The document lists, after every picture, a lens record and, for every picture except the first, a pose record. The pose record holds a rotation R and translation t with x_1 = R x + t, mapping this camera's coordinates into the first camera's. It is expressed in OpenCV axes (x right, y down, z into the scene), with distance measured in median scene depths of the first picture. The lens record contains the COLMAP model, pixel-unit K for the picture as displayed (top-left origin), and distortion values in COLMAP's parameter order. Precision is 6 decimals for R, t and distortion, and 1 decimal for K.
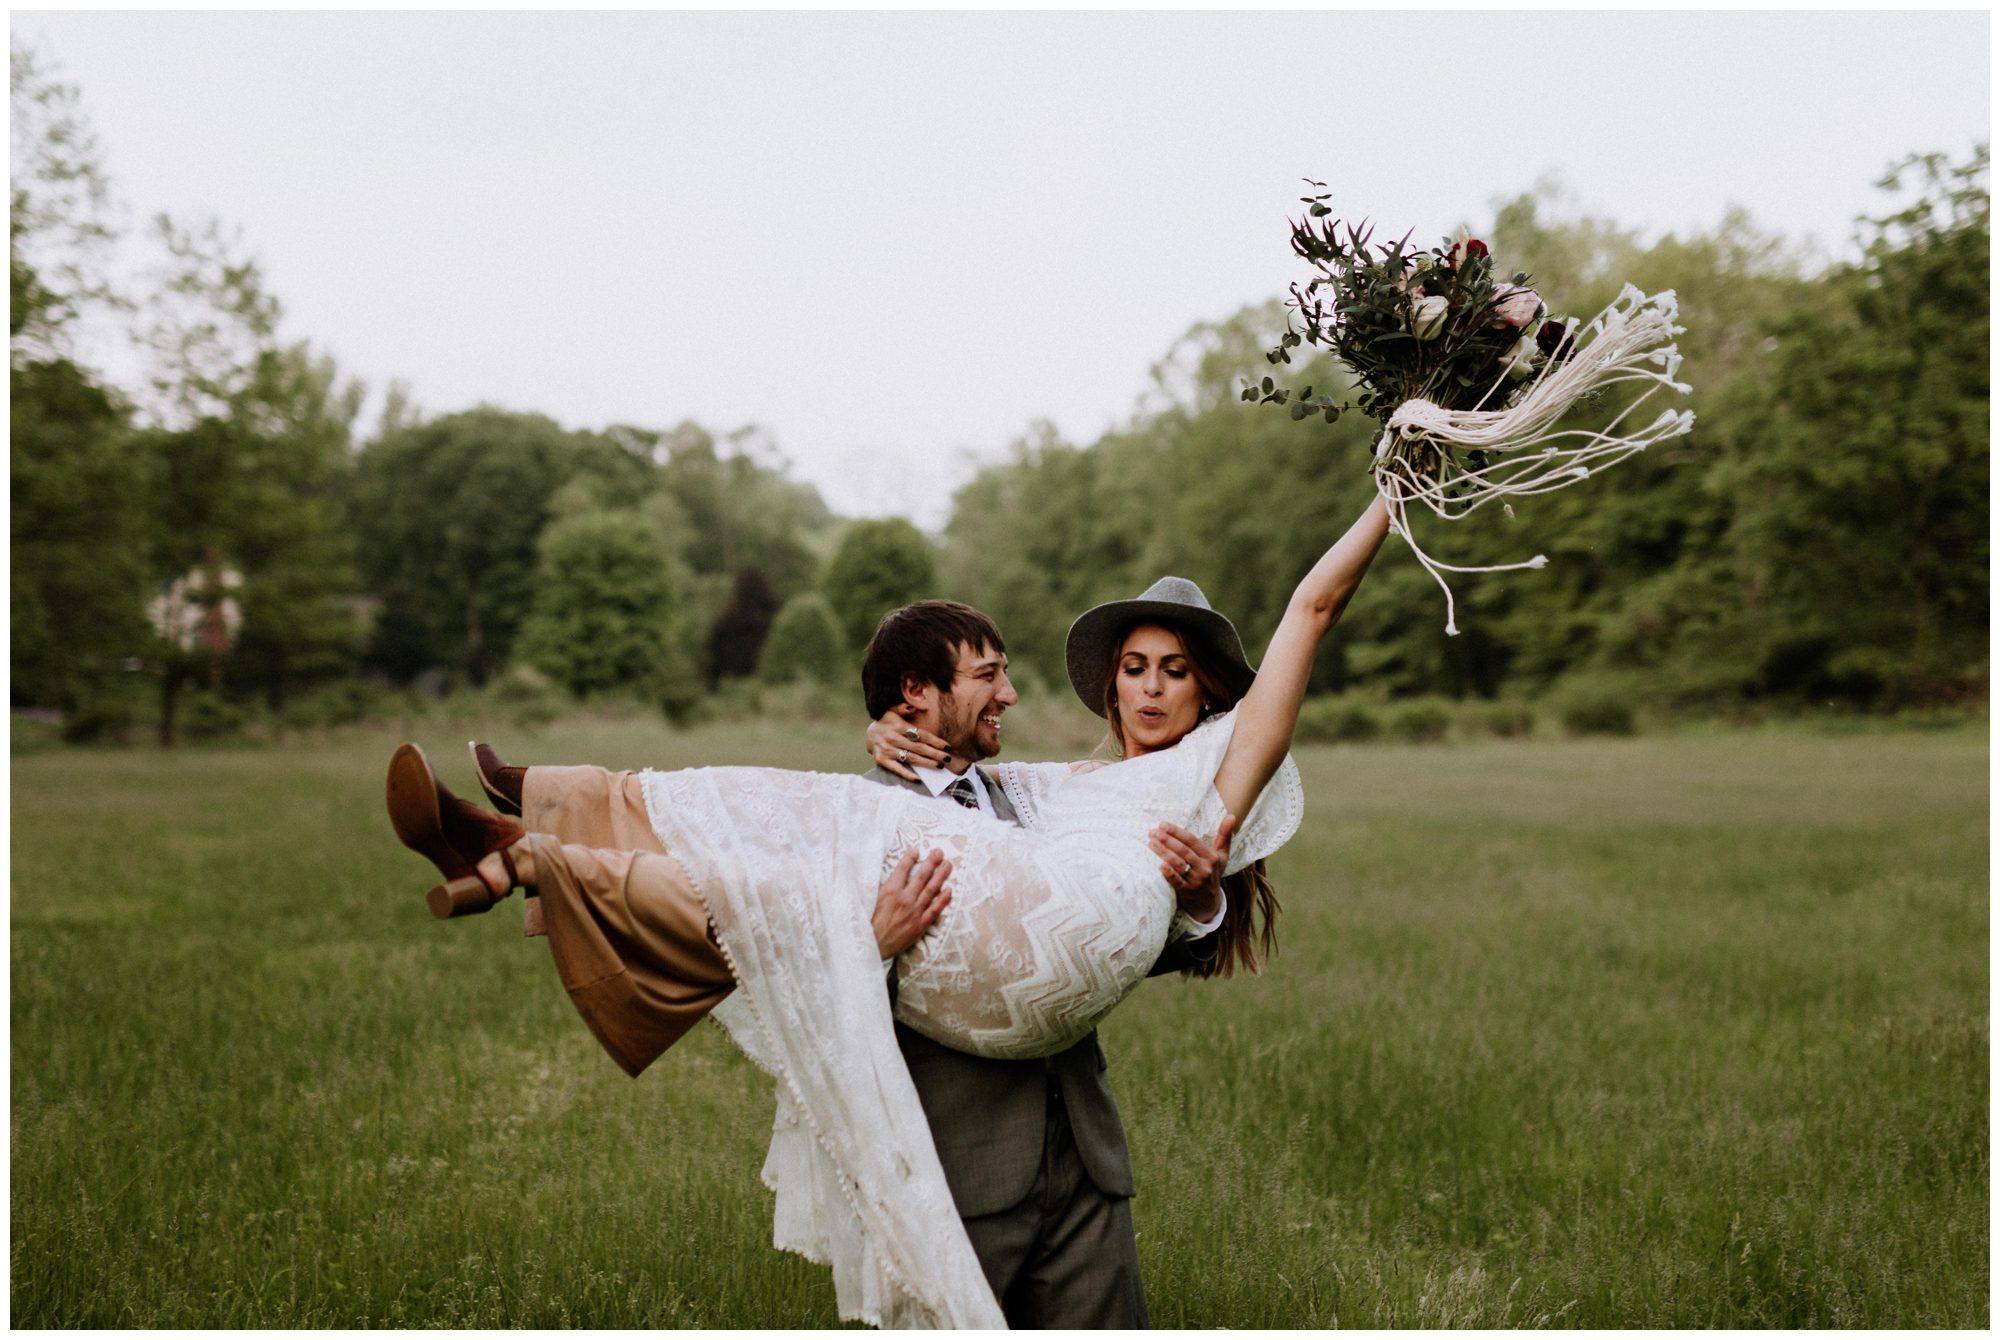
lens RADIAL K [[2760.9, 0, 1007.1], [0, 2760.9, 675.8], [0, 0, 1]] dist [0.000755, 0.000000]
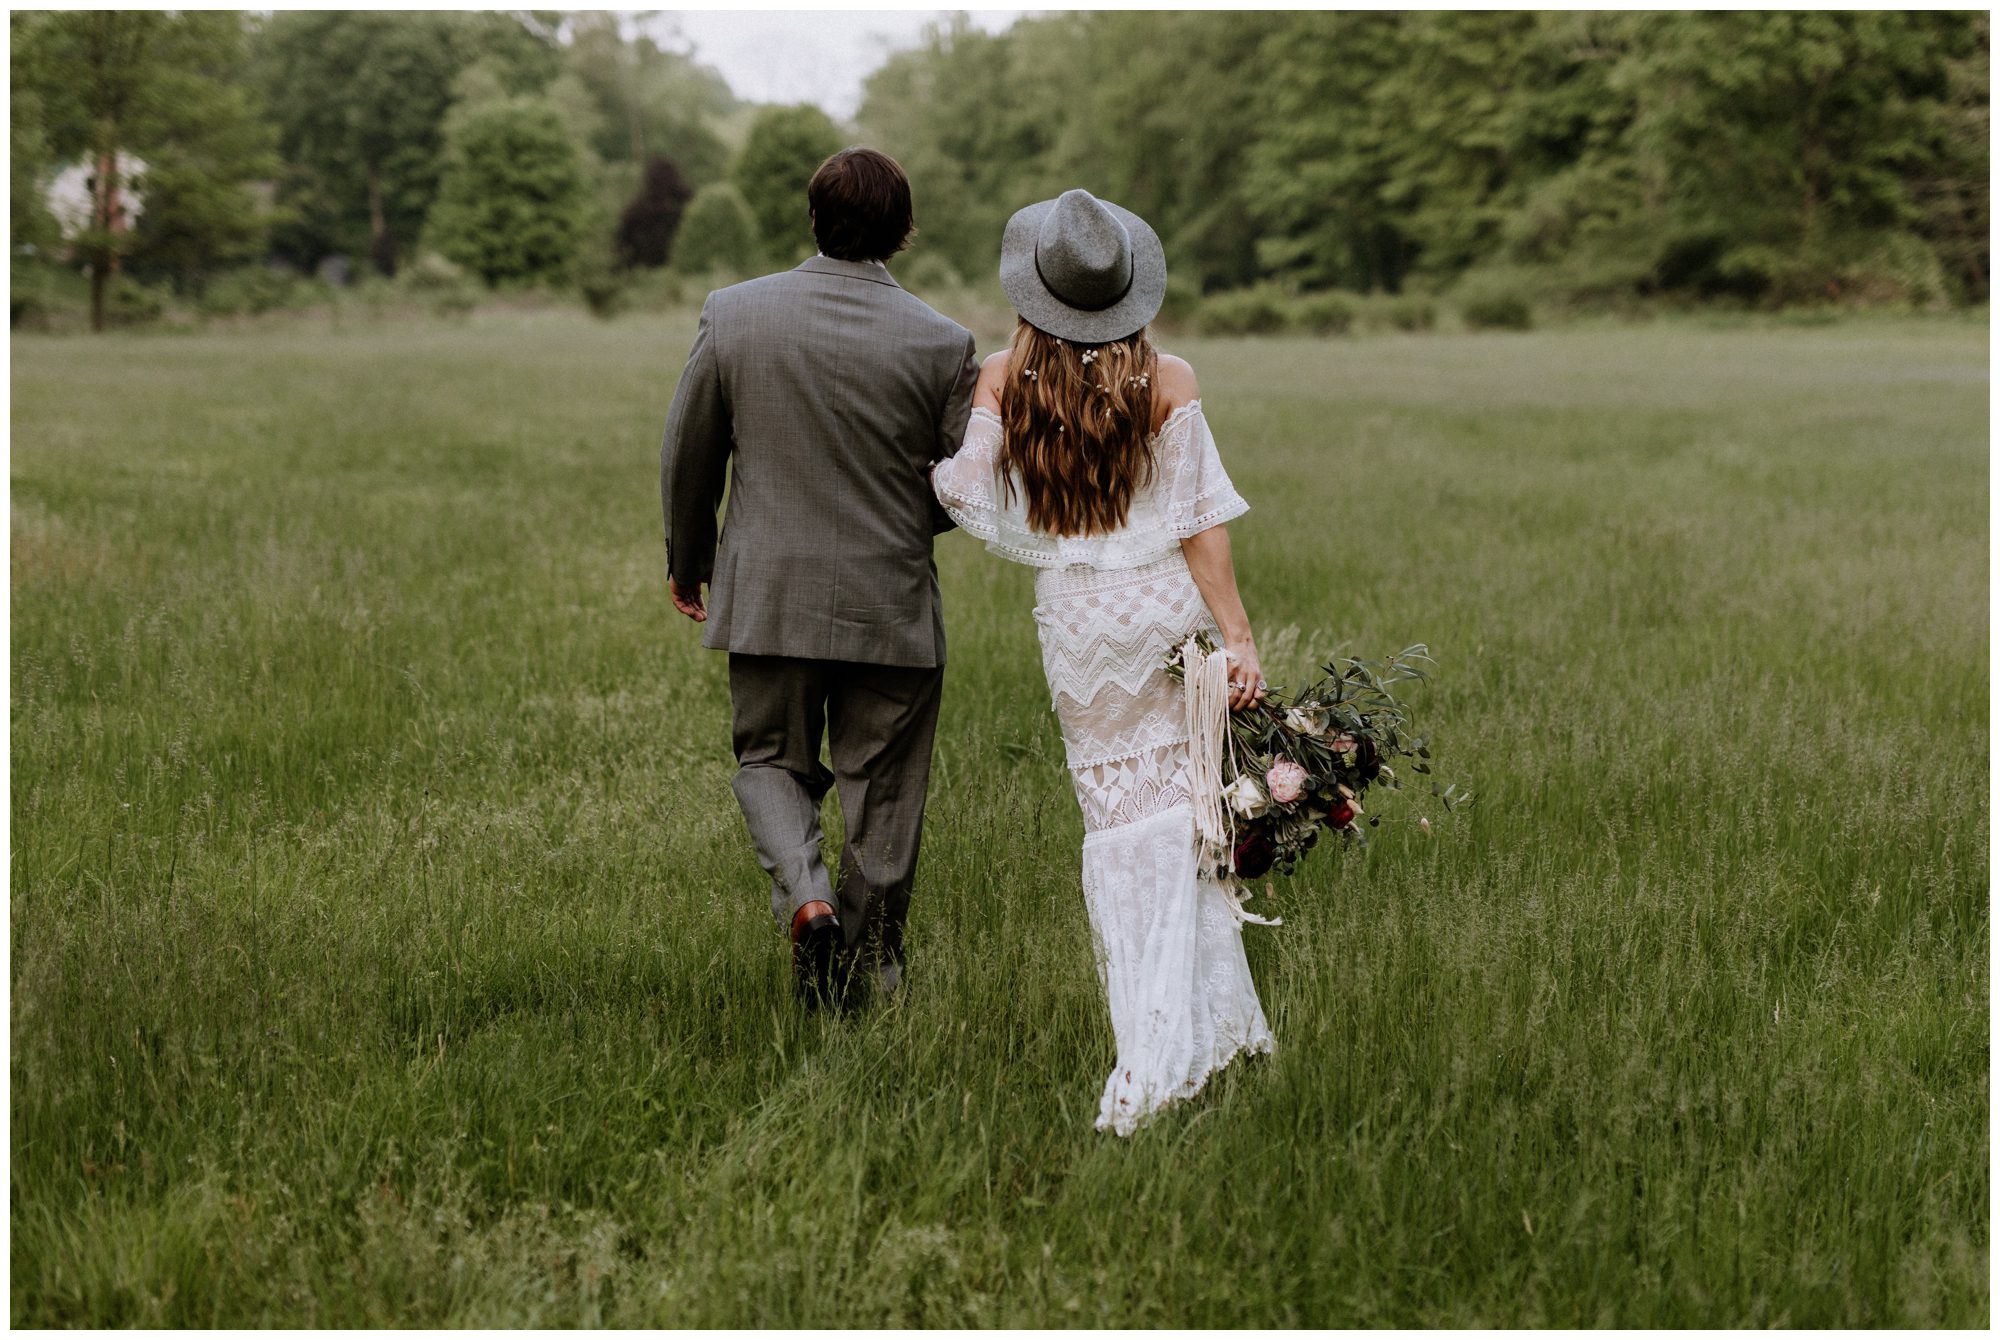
lens RADIAL K [[2760.9, 0, 1063.7], [0, 2760.9, 720.8], [0, 0, 1]] dist [0.000755, 0.000000]
pose [[0.998589, -0.001667, 0.053084, -0.001682], [-0.006943, 0.986832, 0.161597, 0.000027], [-0.052654, -0.161738, 0.985428, -0.018959]]
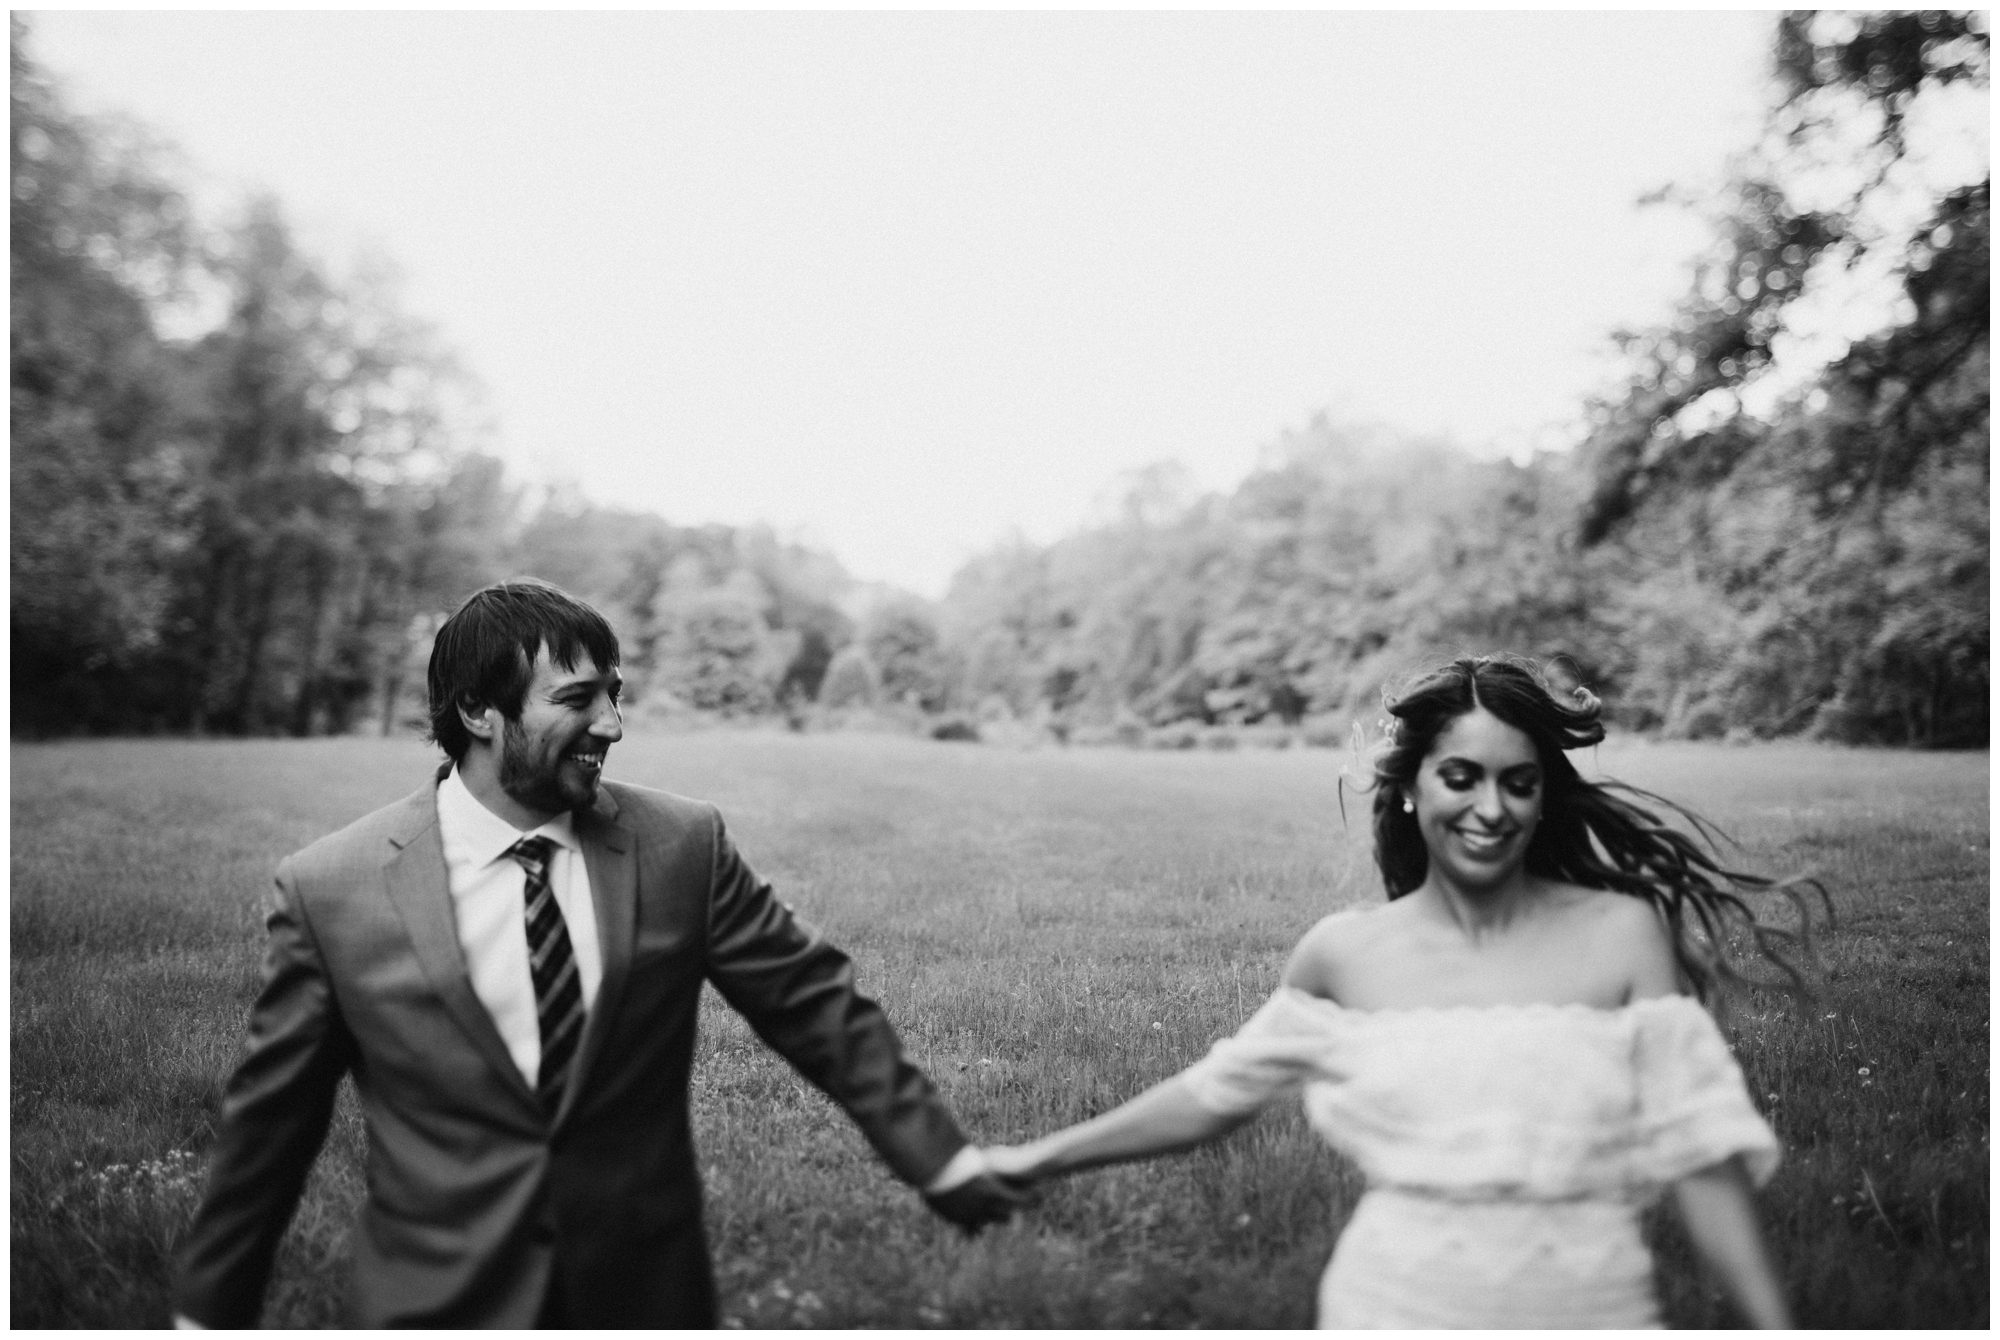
lens RADIAL K [[2358.3, 0, 999.9], [0, 2358.3, 672.0], [0, 0, 1]] dist [-0.010260, 0.000000]
pose [[0.999777, 0.020264, 0.005980, -0.001030], [-0.020186, 0.999712, -0.012971, -0.002174], [-0.006241, 0.012847, 0.999898, -0.292134]]
